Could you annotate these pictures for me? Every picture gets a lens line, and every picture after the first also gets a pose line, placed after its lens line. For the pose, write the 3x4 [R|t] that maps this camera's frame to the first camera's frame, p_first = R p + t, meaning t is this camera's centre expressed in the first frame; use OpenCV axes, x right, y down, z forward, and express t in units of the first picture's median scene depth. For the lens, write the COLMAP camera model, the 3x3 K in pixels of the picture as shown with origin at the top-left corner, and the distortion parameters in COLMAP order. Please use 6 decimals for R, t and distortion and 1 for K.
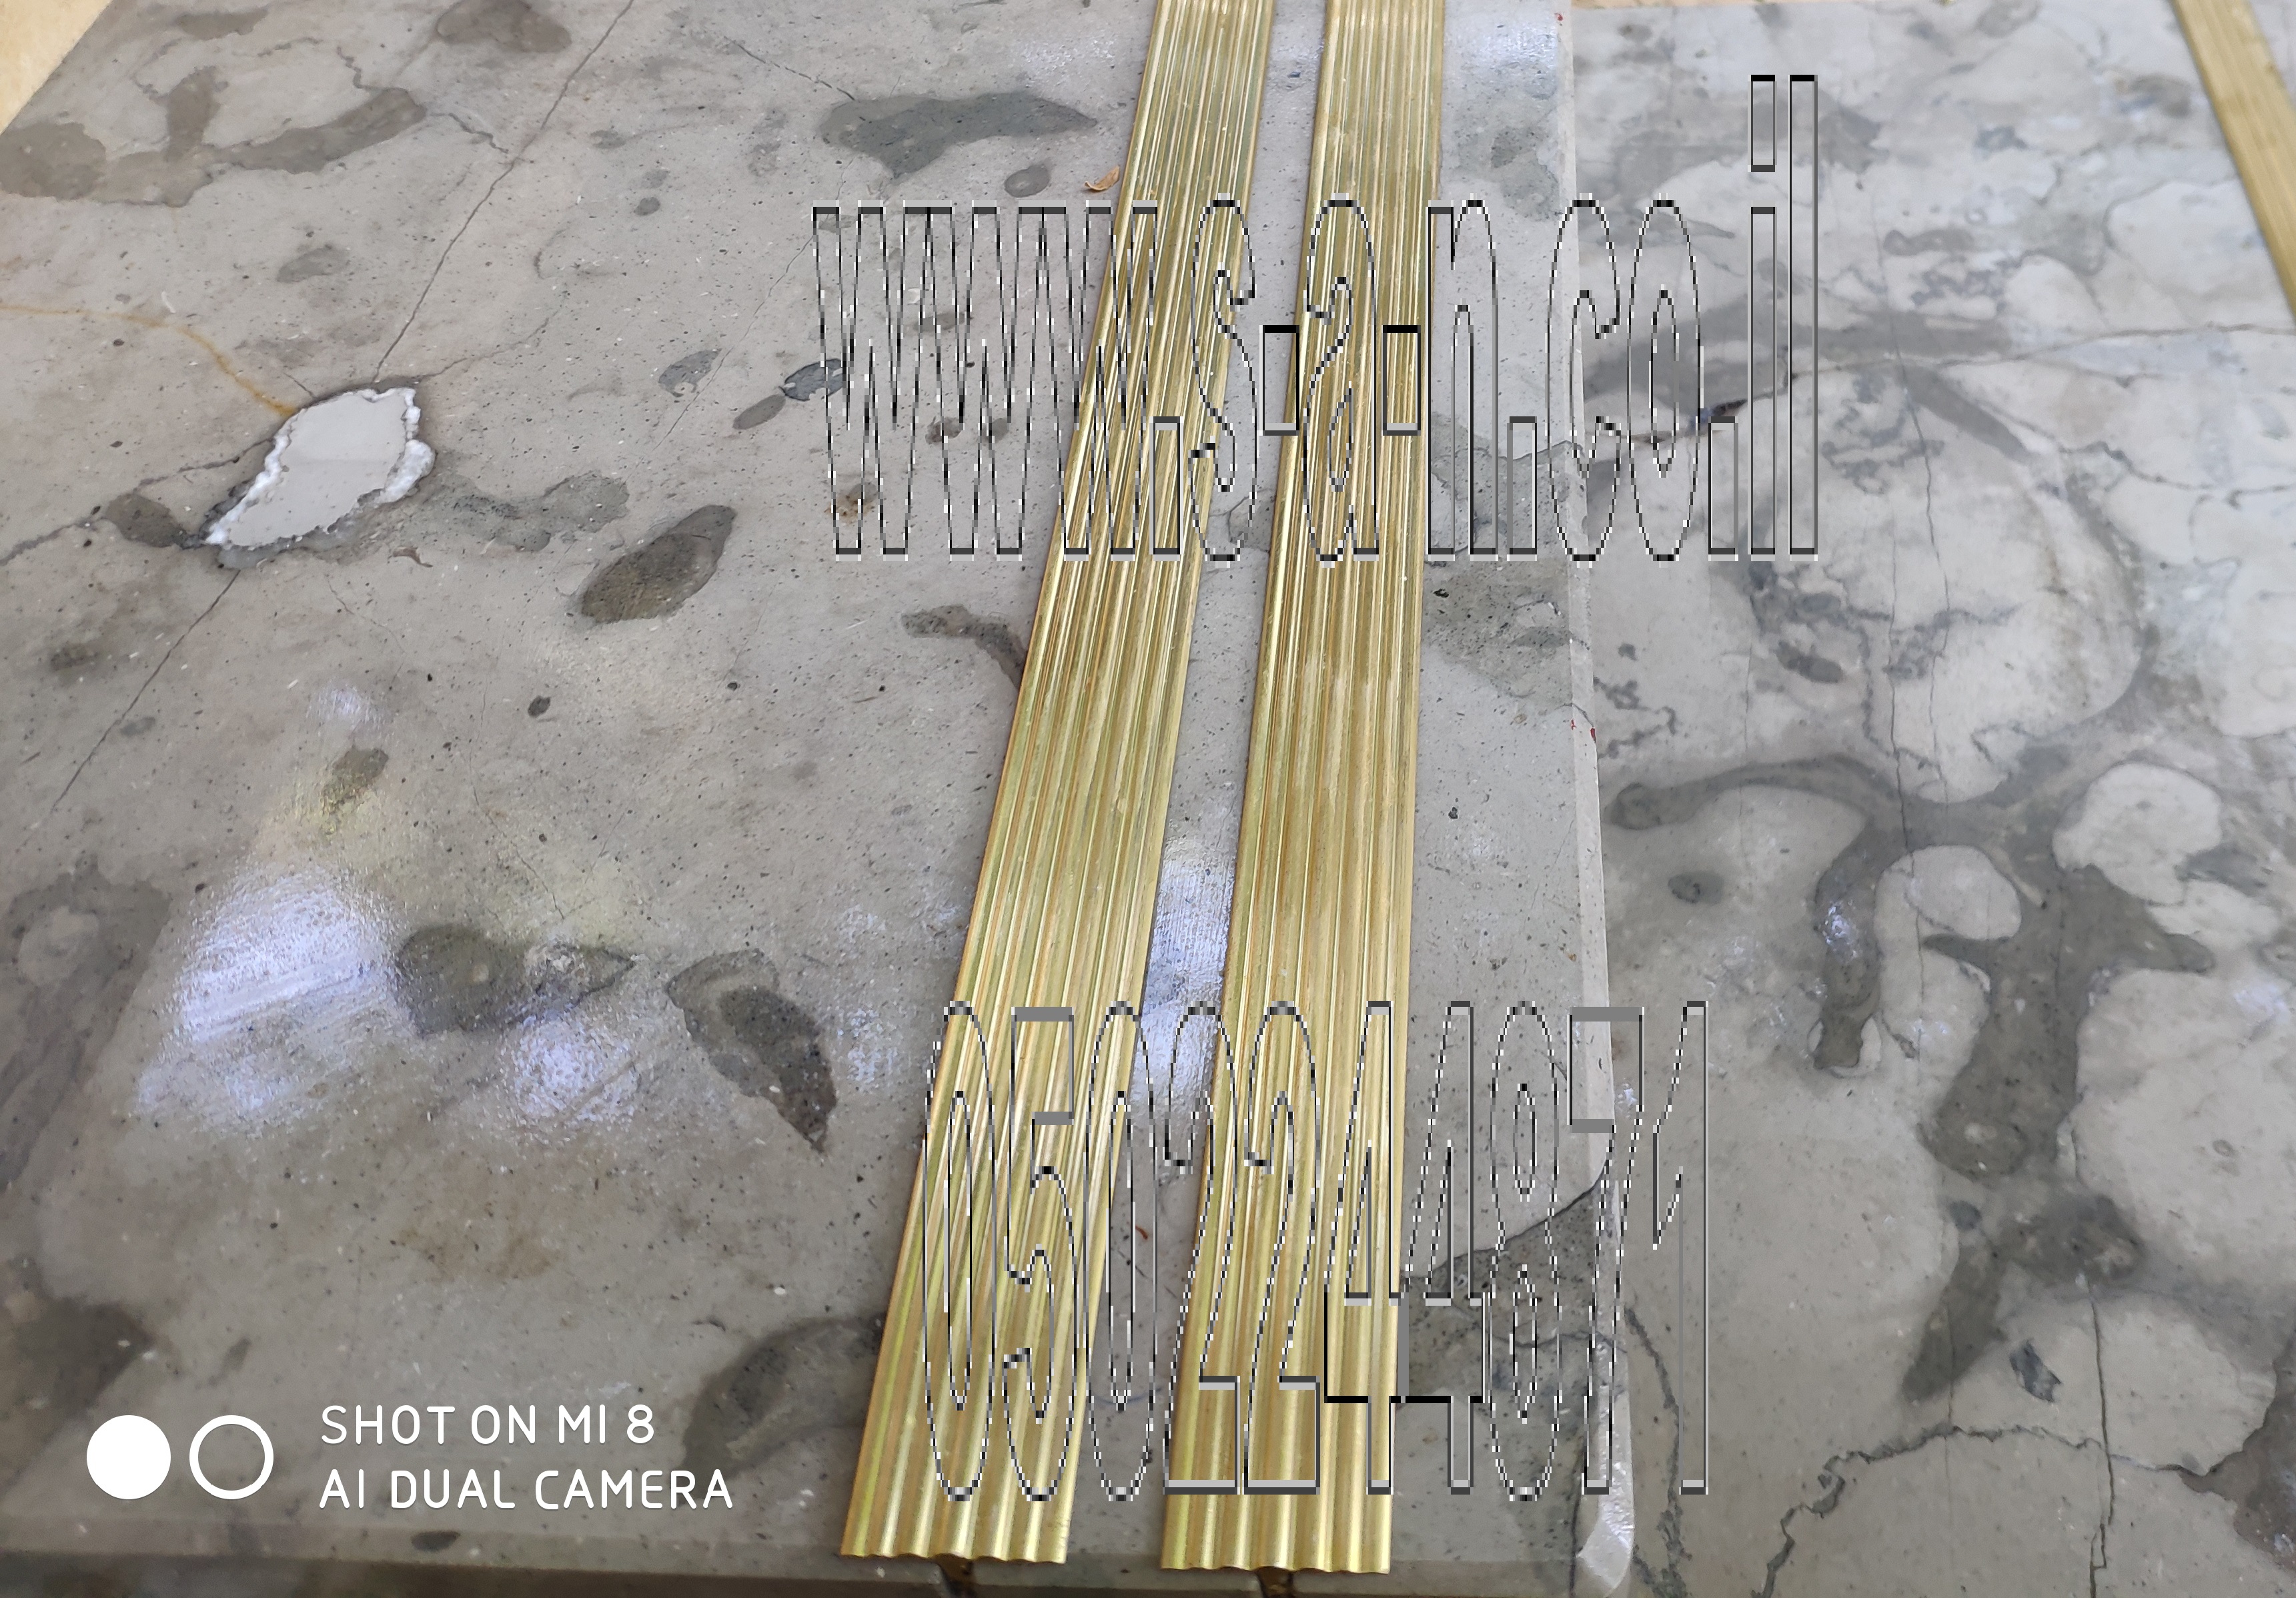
lens RADIAL K [[2099.3, 0, 1275.8], [0, 2099.3, 631.2], [0, 0, 1]] dist [-0.028160, 0.000000]
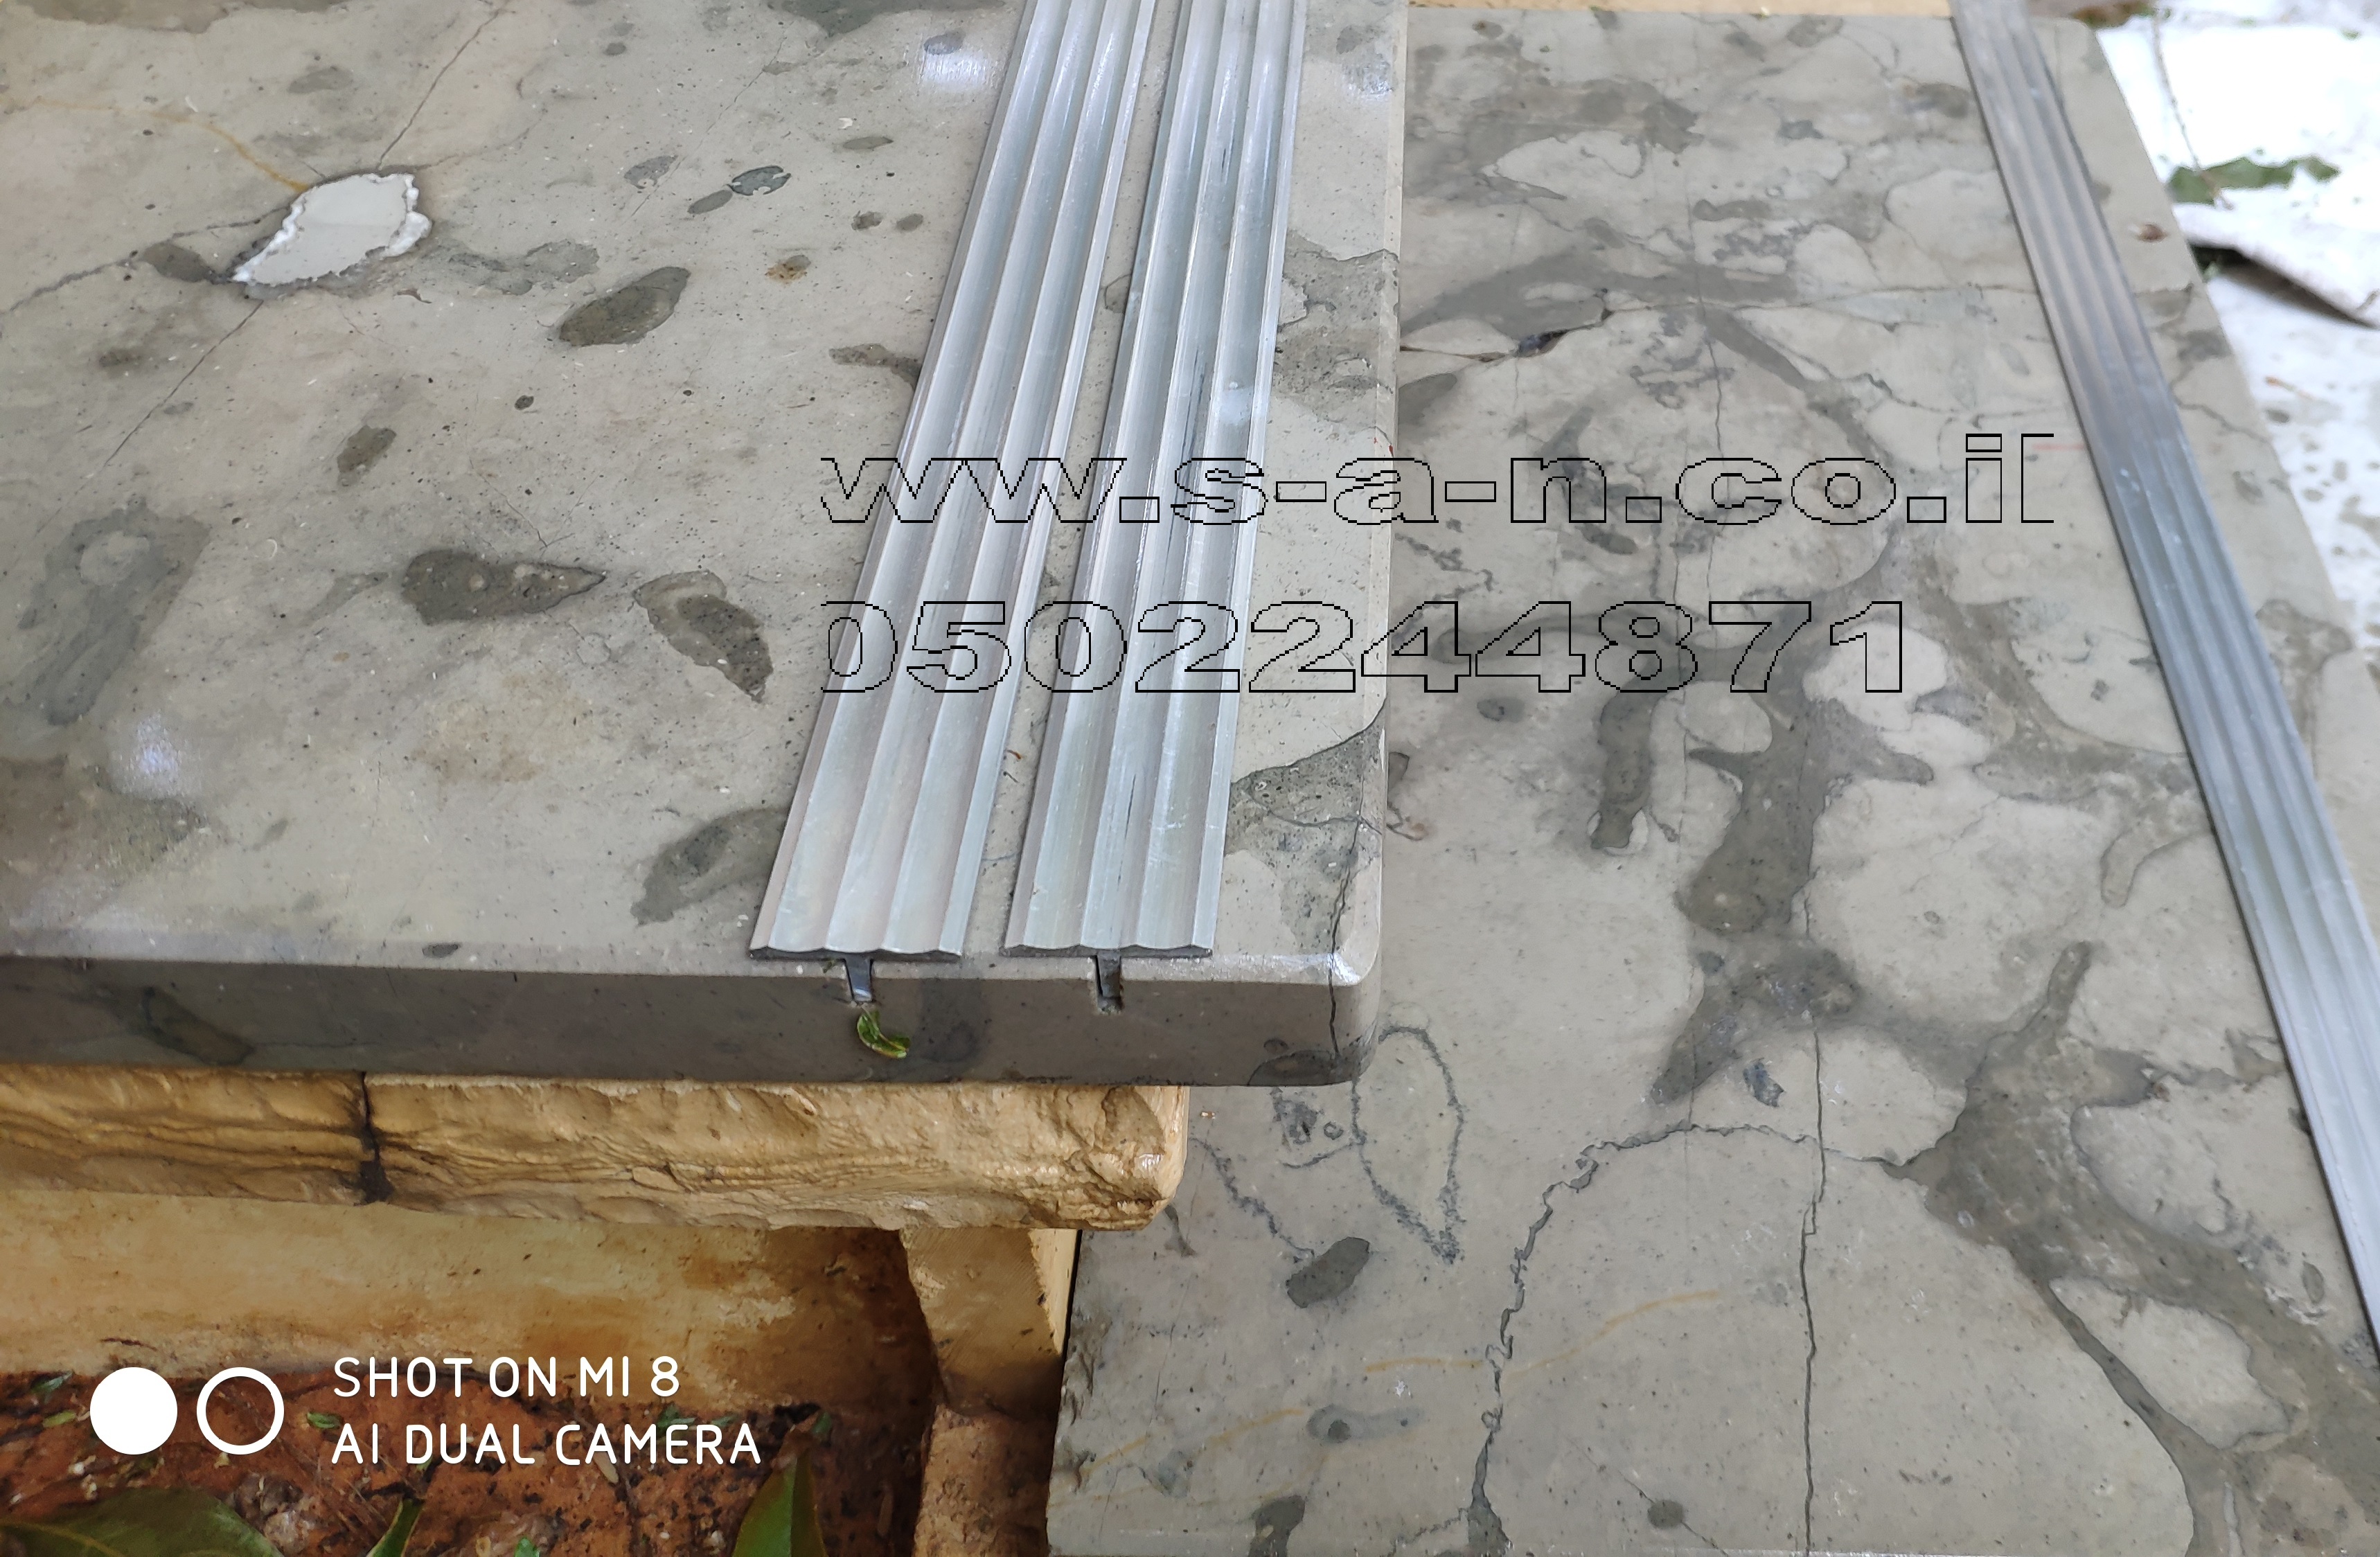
lens RADIAL K [[2160.7, 0, 1312.5], [0, 2160.7, 591.0], [0, 0, 1]] dist [-0.035893, 0.000000]
pose [[0.996563, 0.038123, 0.073543, 0.010981], [-0.033147, 0.997153, -0.067732, 0.168650], [-0.075916, 0.065062, 0.994989, -0.206647]]
